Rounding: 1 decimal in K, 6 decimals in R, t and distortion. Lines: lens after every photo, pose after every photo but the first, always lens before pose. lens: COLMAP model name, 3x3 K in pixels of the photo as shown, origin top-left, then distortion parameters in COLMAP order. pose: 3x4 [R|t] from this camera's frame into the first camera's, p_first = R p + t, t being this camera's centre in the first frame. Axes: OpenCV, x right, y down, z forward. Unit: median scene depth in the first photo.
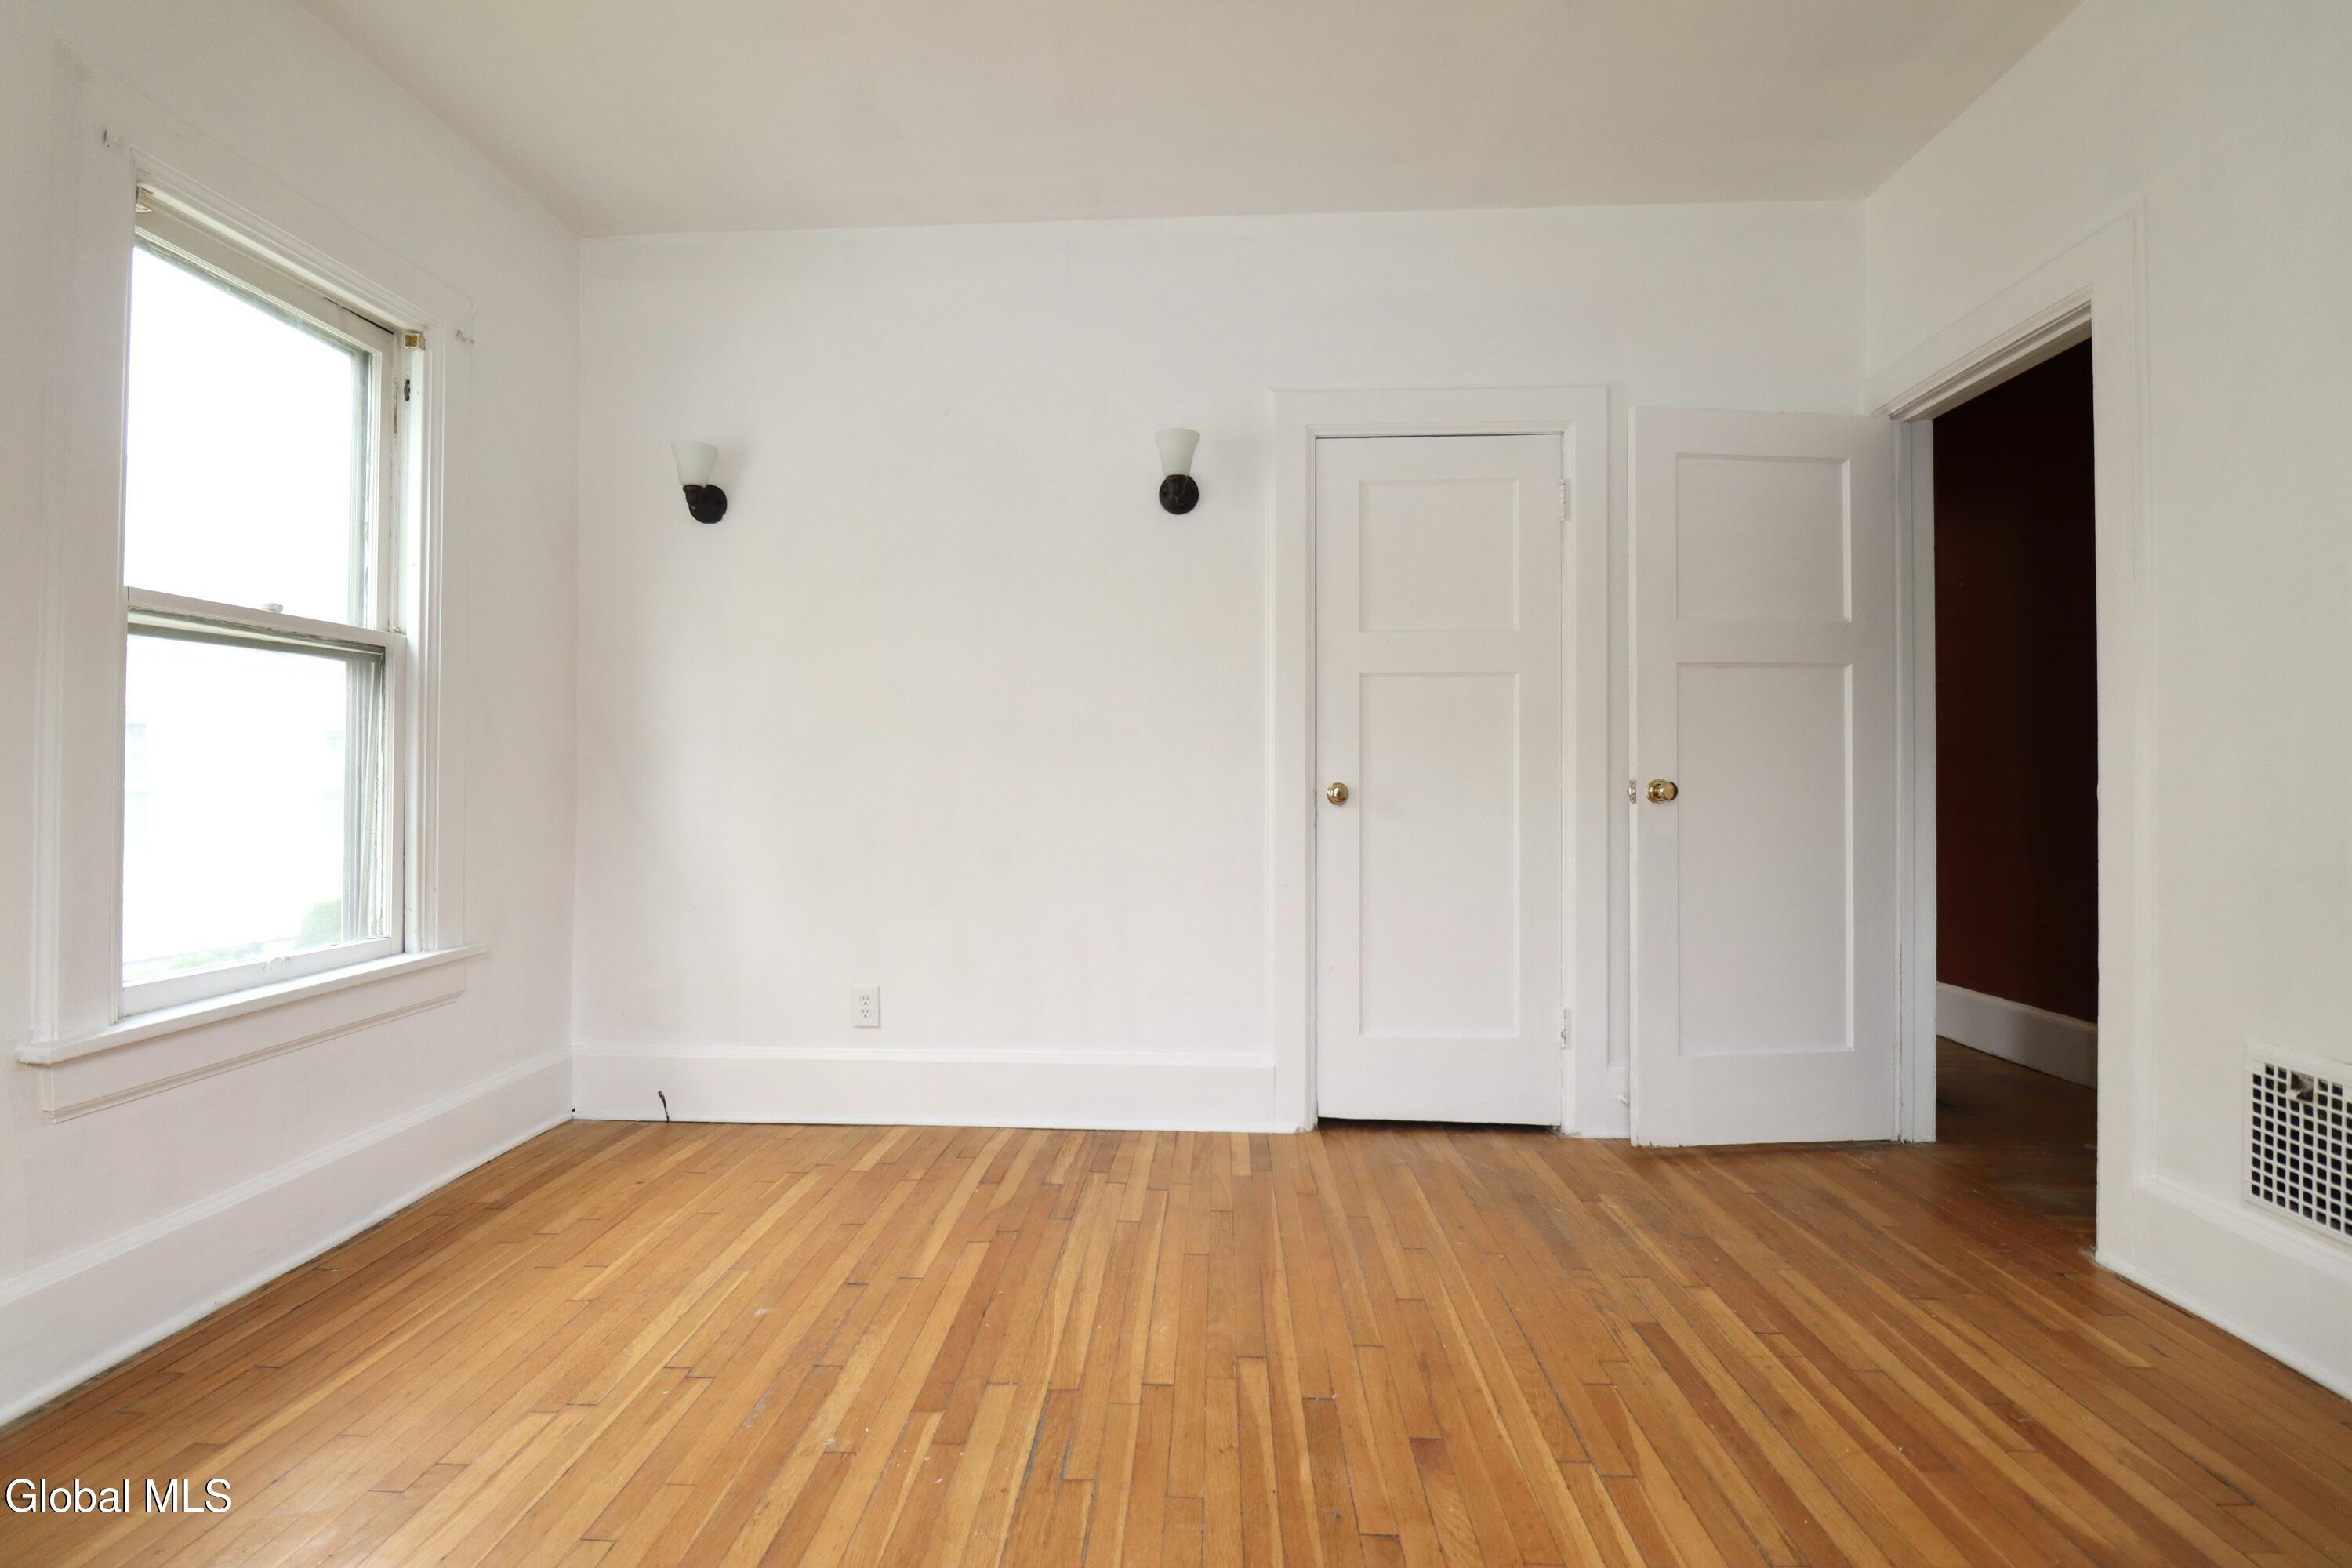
lens RADIAL K [[1088.0, 0, 1161.9], [0, 1088.0, 780.8], [0, 0, 1]] dist [0.001772, -0.014249]
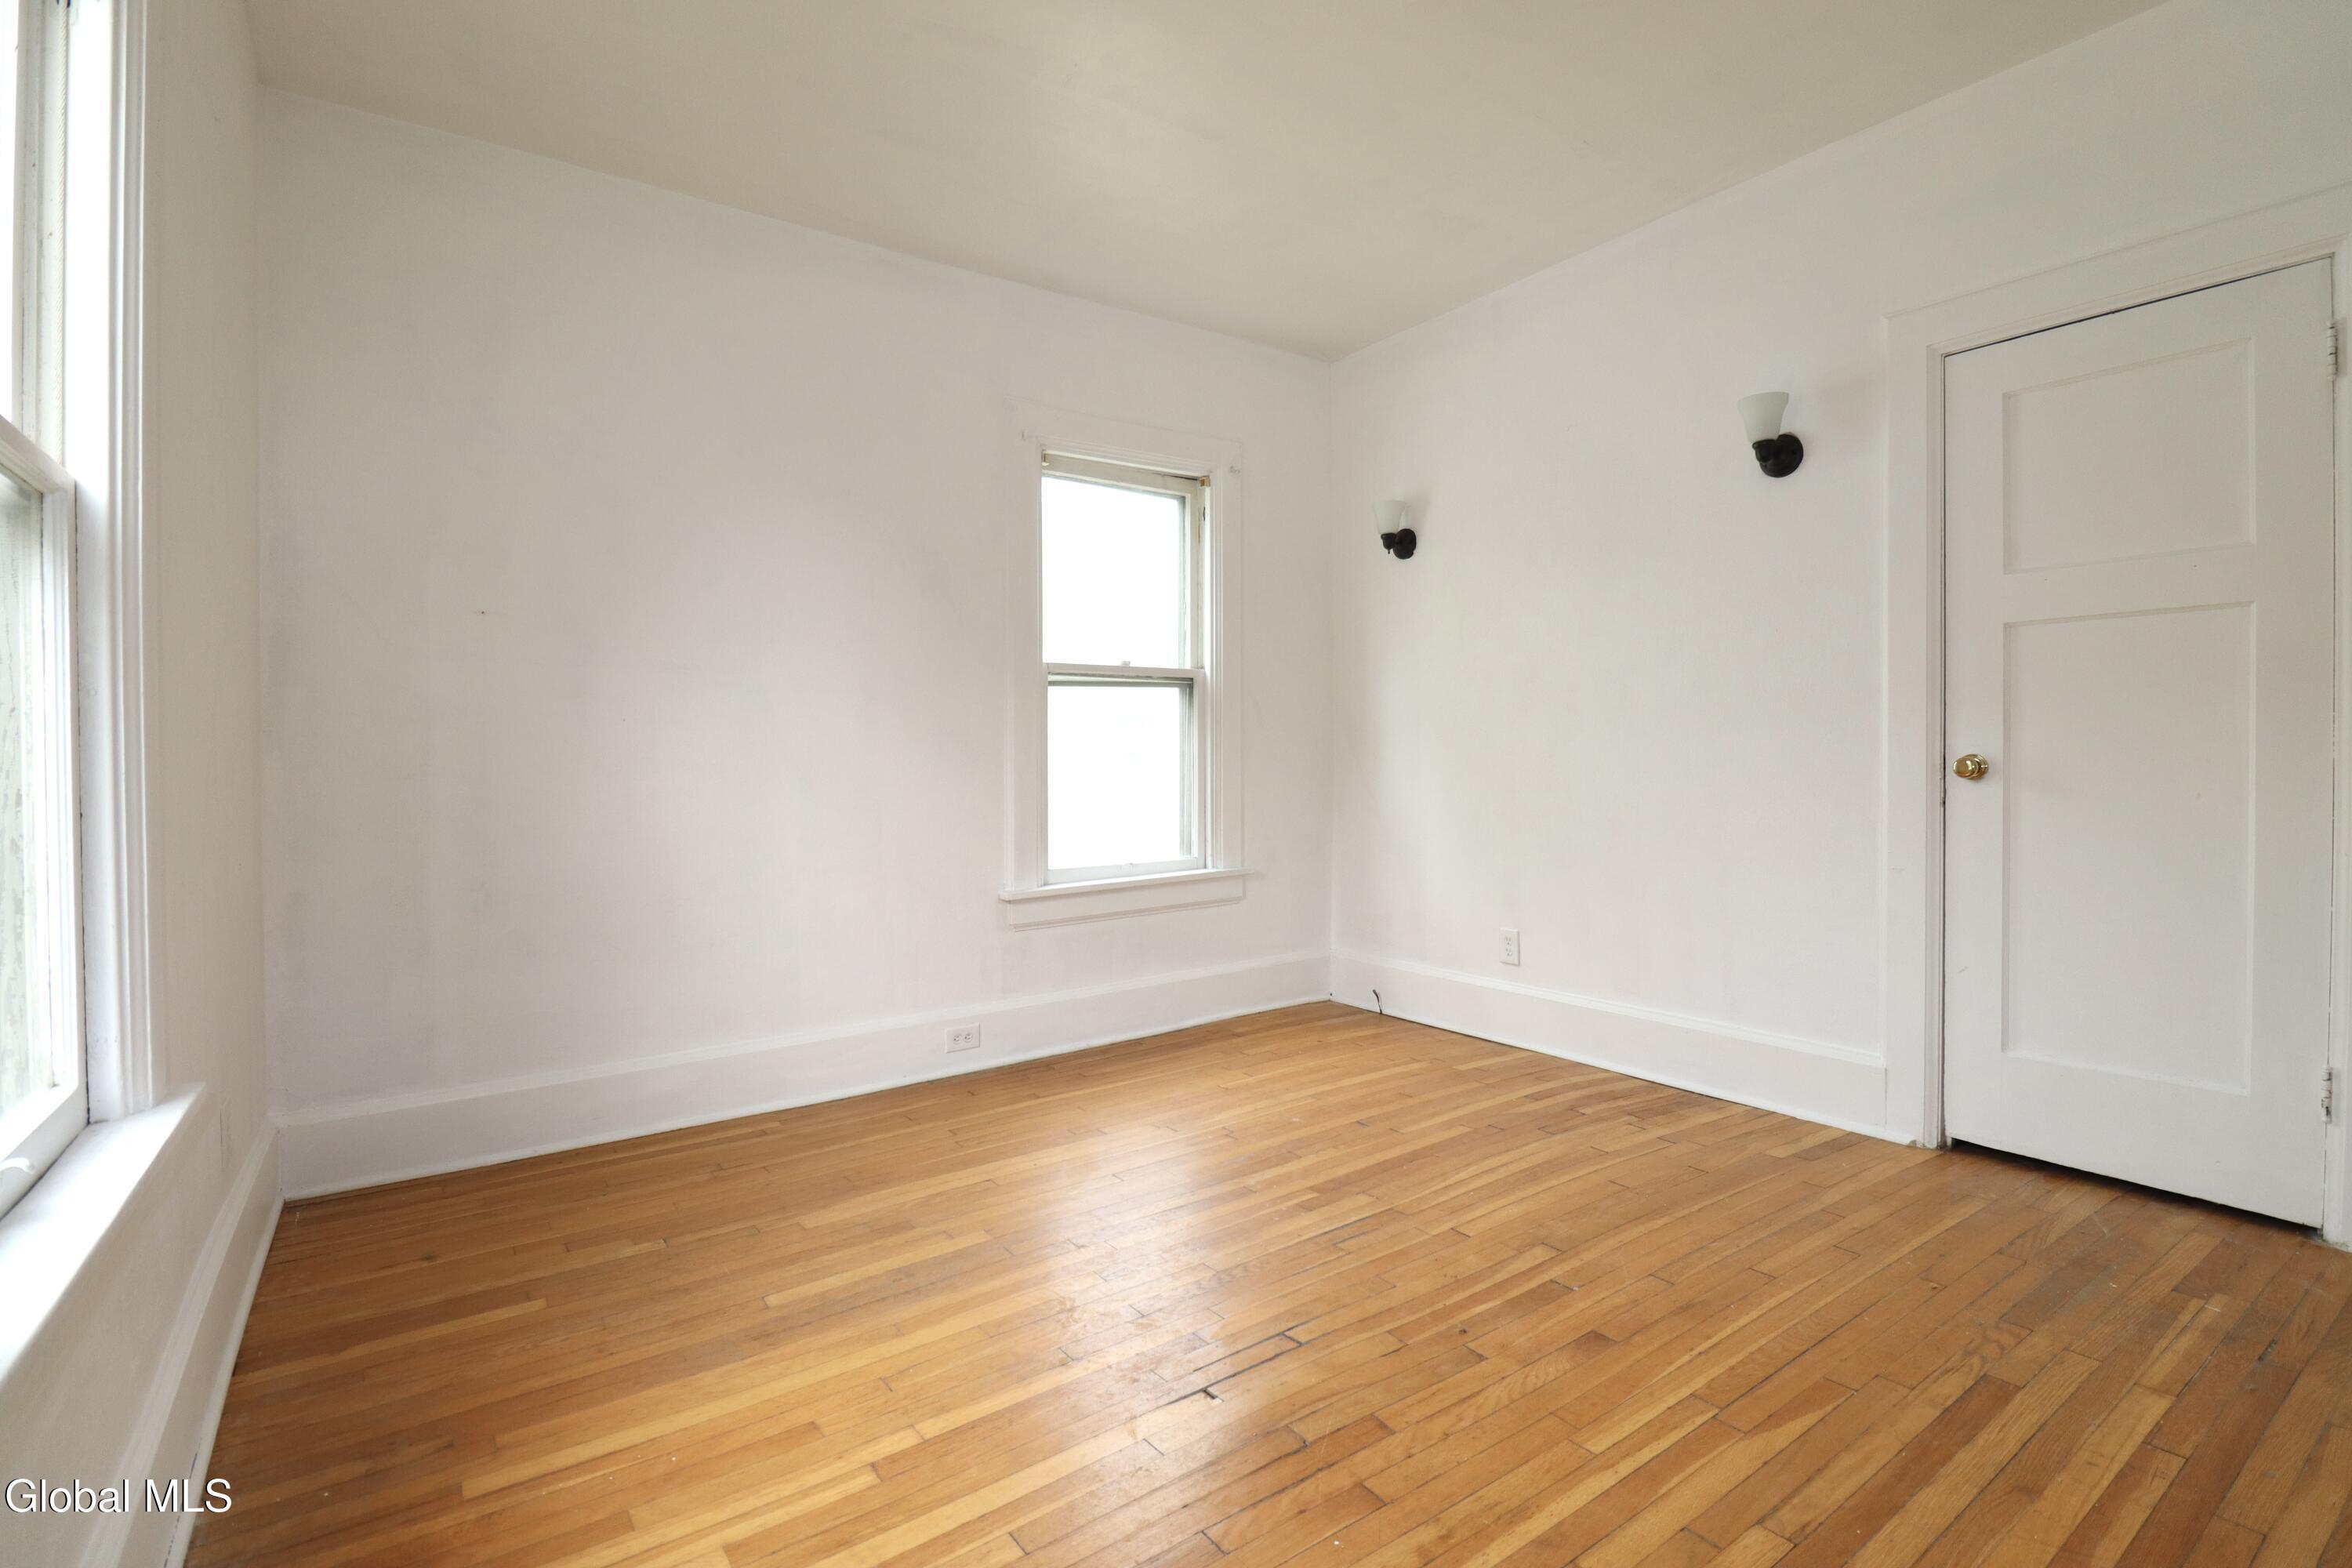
lens RADIAL K [[1088.0, 0, 1167.8], [0, 1088.0, 778.6], [0, 0, 1]] dist [0.001772, -0.014249]
pose [[0.617426, 0.006101, -0.786605, 0.526145], [0.012693, 0.999762, 0.017717, -0.002670], [0.786526, -0.020924, 0.617202, -0.031236]]
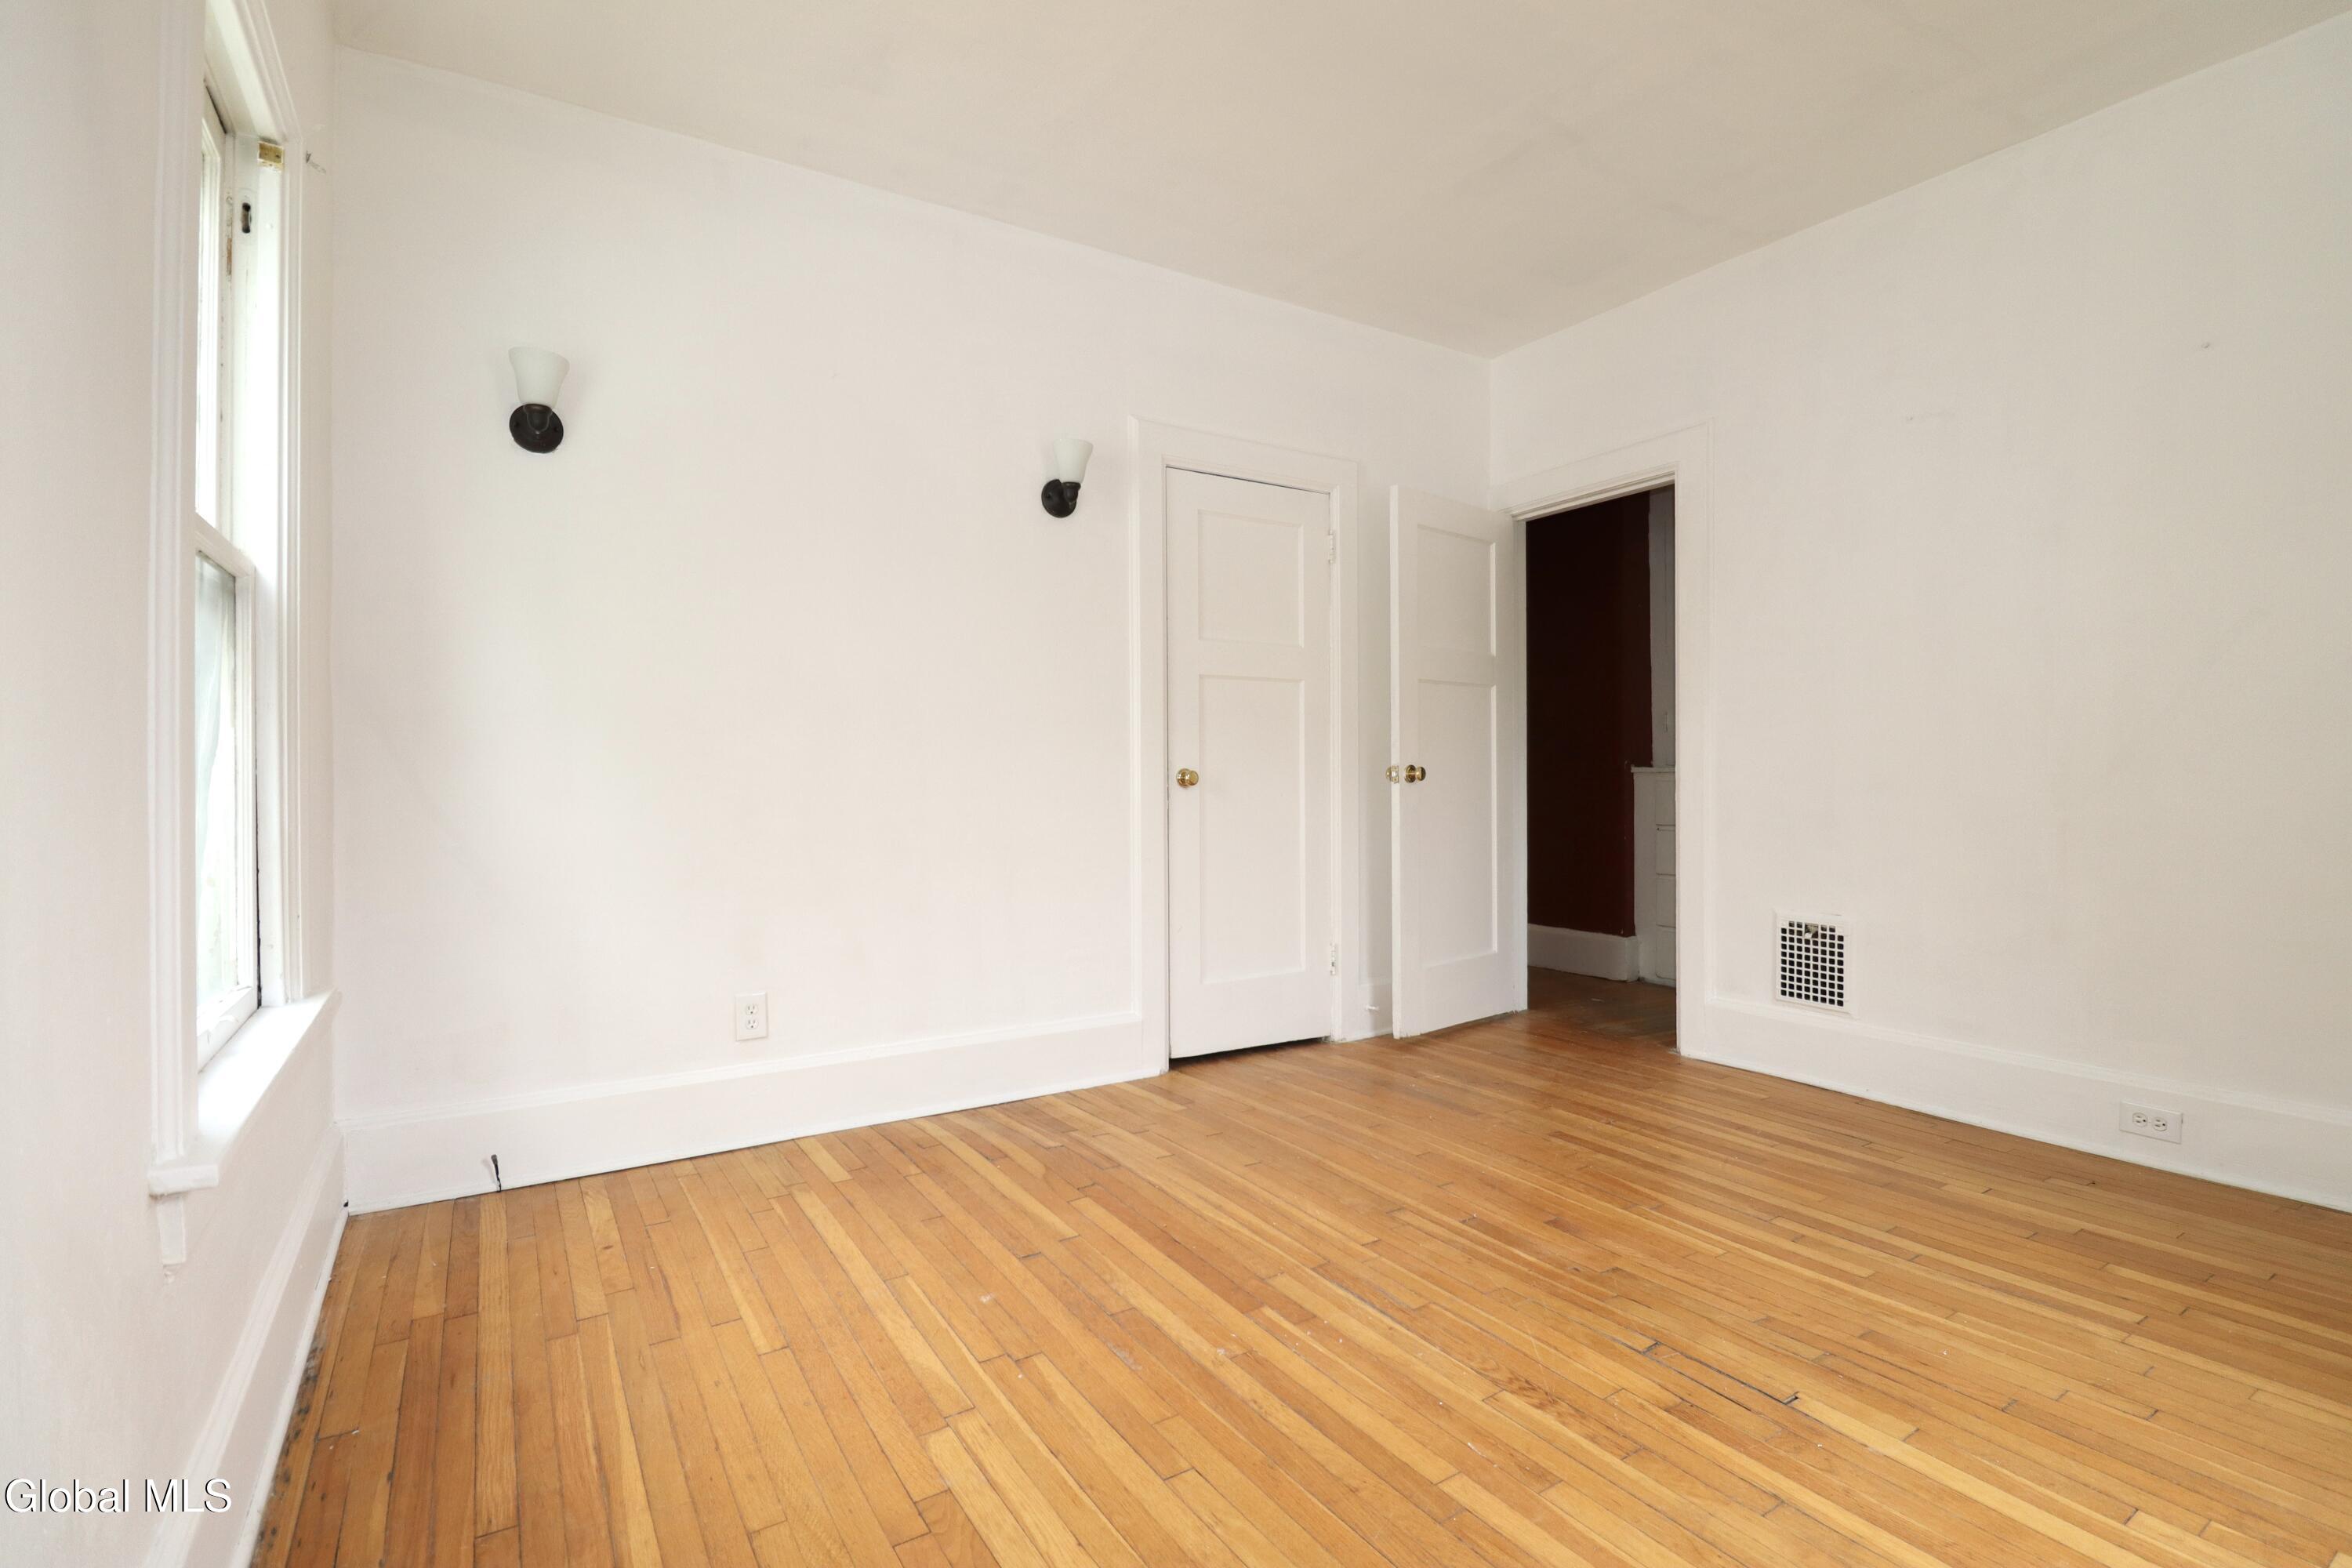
lens RADIAL K [[1088.0, 0, 1171.9], [0, 1088.0, 786.7], [0, 0, 1]] dist [0.001772, -0.014249]
pose [[0.818507, -0.011906, 0.574374, -0.611776], [0.003965, 0.999878, 0.015076, 0.004337], [-0.574484, -0.010062, 0.818454, 0.070875]]
